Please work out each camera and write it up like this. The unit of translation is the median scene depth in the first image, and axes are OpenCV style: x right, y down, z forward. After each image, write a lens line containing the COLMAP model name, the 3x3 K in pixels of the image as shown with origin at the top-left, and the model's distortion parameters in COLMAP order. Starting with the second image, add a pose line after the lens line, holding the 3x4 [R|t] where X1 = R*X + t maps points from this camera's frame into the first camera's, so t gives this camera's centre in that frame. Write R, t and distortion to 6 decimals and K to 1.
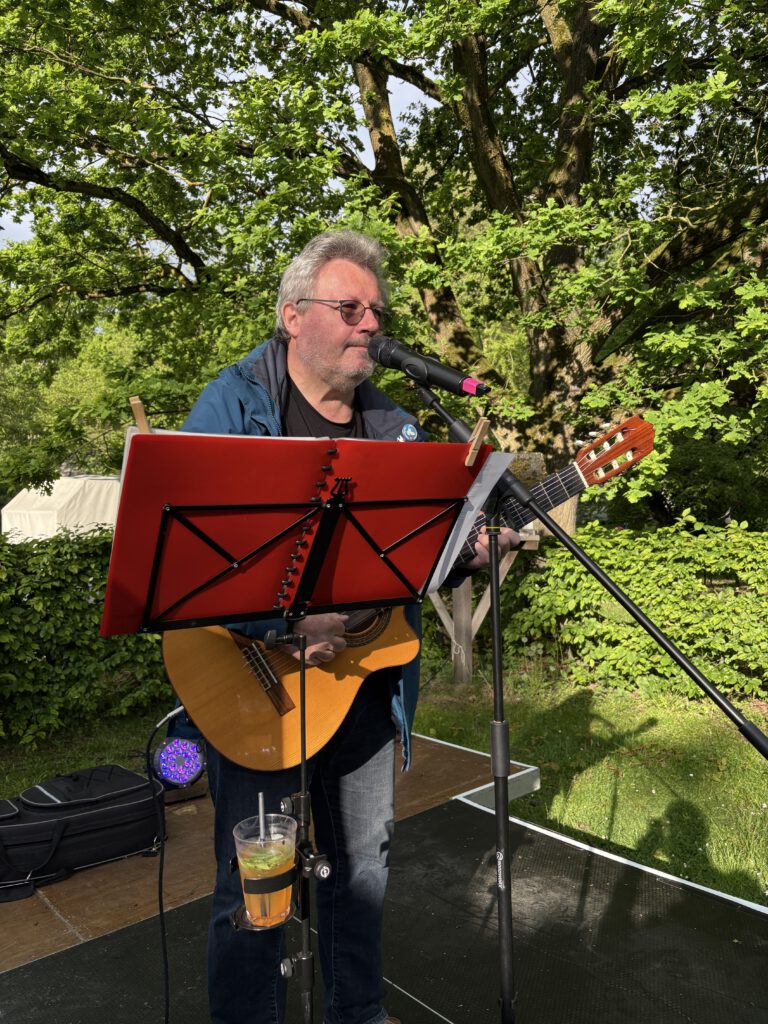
lens RADIAL K [[758.6, 0, 385.6], [0, 758.6, 509.2], [0, 0, 1]] dist [0.048097, -0.050545]
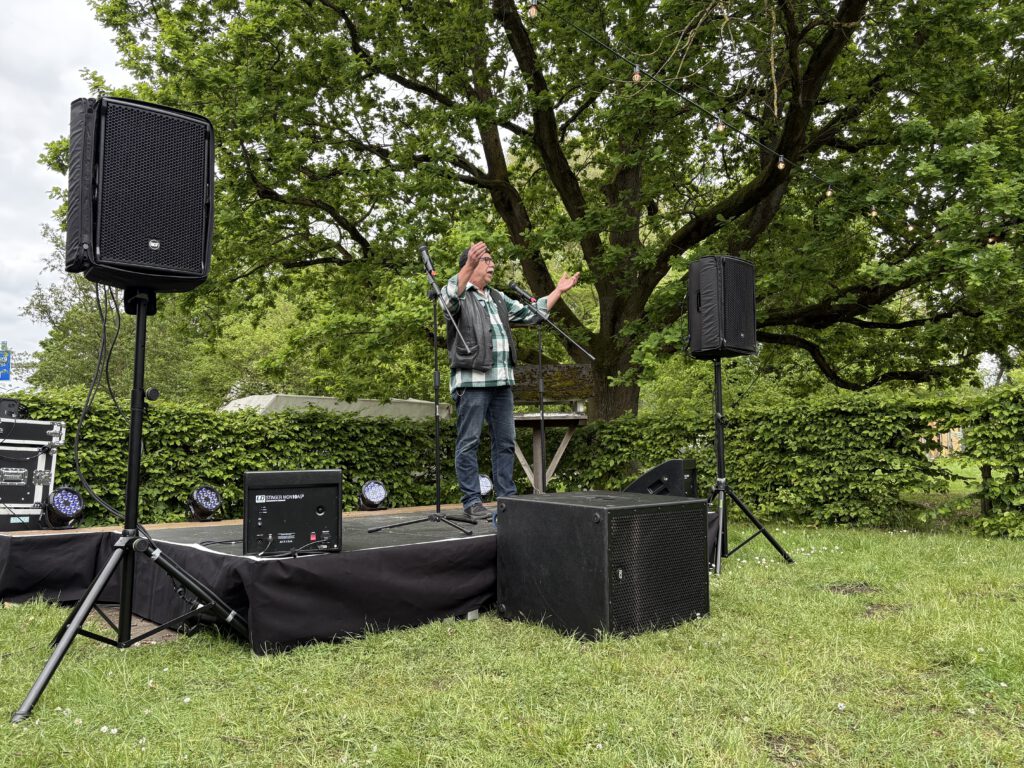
lens RADIAL K [[758.6, 0, 515.2], [0, 758.6, 379.6], [0, 0, 1]] dist [0.048097, -0.050545]
pose [[0.999987, -0.004984, 0.001333, 0.031055], [0.005103, 0.993486, -0.113842, 0.079628], [-0.000757, 0.113847, 0.993498, -0.316426]]
